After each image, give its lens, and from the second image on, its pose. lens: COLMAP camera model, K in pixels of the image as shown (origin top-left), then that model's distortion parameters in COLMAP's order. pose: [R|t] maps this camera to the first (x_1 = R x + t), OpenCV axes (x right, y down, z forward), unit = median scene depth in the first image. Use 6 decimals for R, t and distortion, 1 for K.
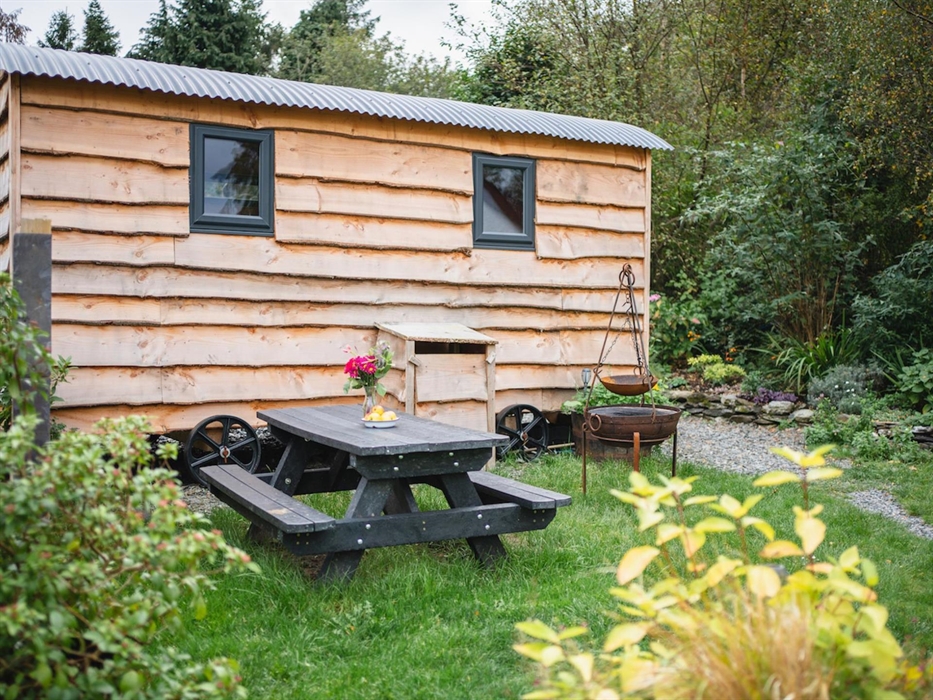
lens RADIAL K [[1045.7, 0, 462.1], [0, 1045.7, 347.3], [0, 0, 1]] dist [0.010002, 0.000000]
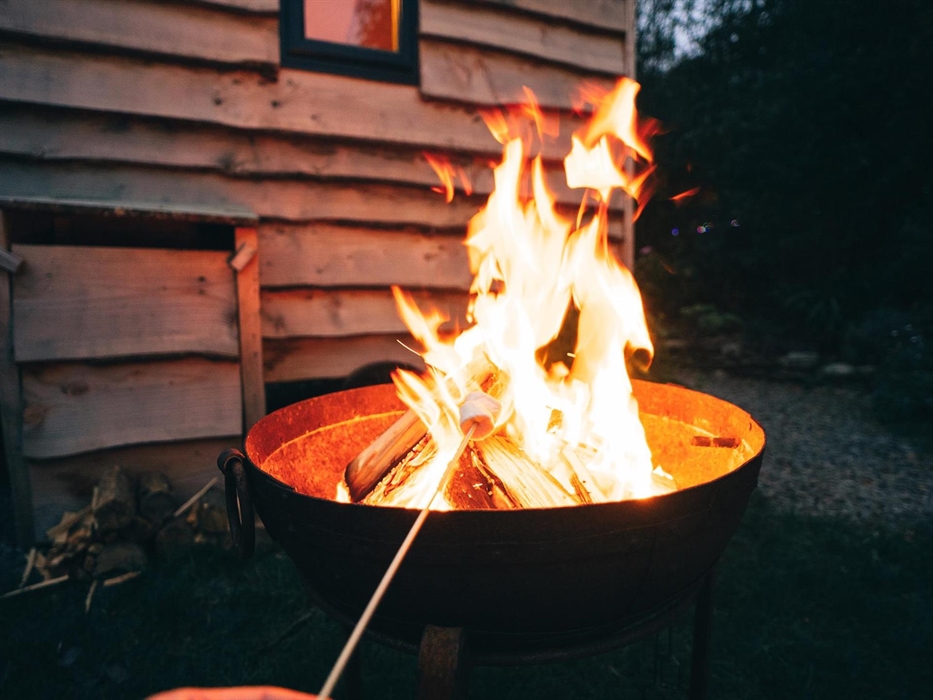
lens RADIAL K [[539.4, 0, 461.5], [0, 539.4, 352.2], [0, 0, 1]] dist [-0.044992, -0.001059]
pose [[0.988302, 0.002551, -0.152490, 0.141434], [0.006458, 0.998263, 0.058557, 0.034103], [0.152375, -0.058857, 0.986569, 0.748445]]
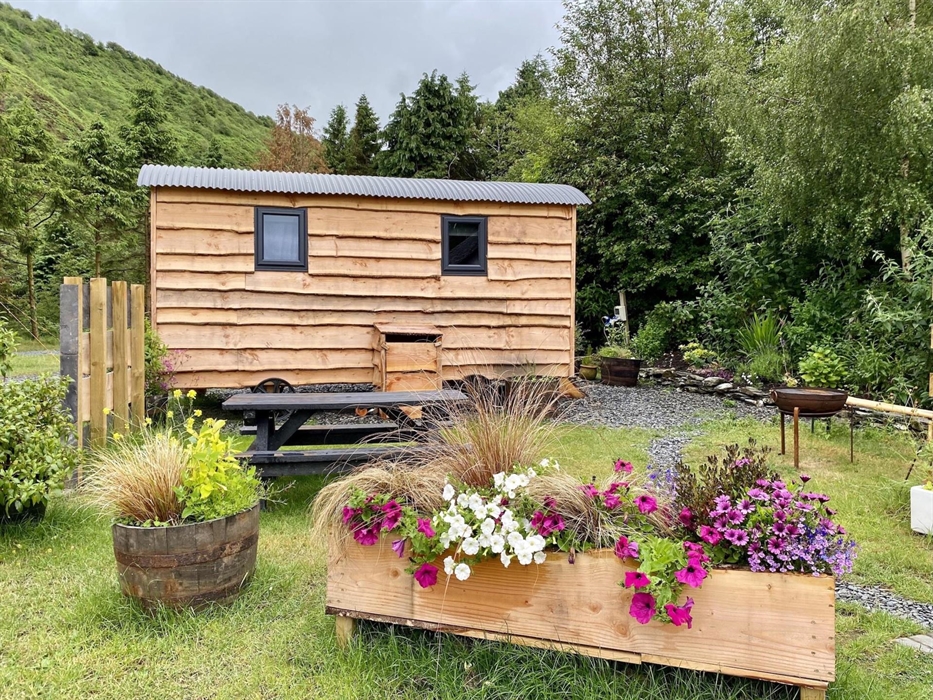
lens RADIAL K [[793.6, 0, 452.9], [0, 793.6, 334.6], [0, 0, 1]] dist [0.129543, -0.004503]
pose [[0.964187, -0.000033, -0.265223, 0.347554], [-0.000701, 0.999996, -0.002673, -0.001770], [0.265222, 0.002764, 0.964183, -0.153655]]
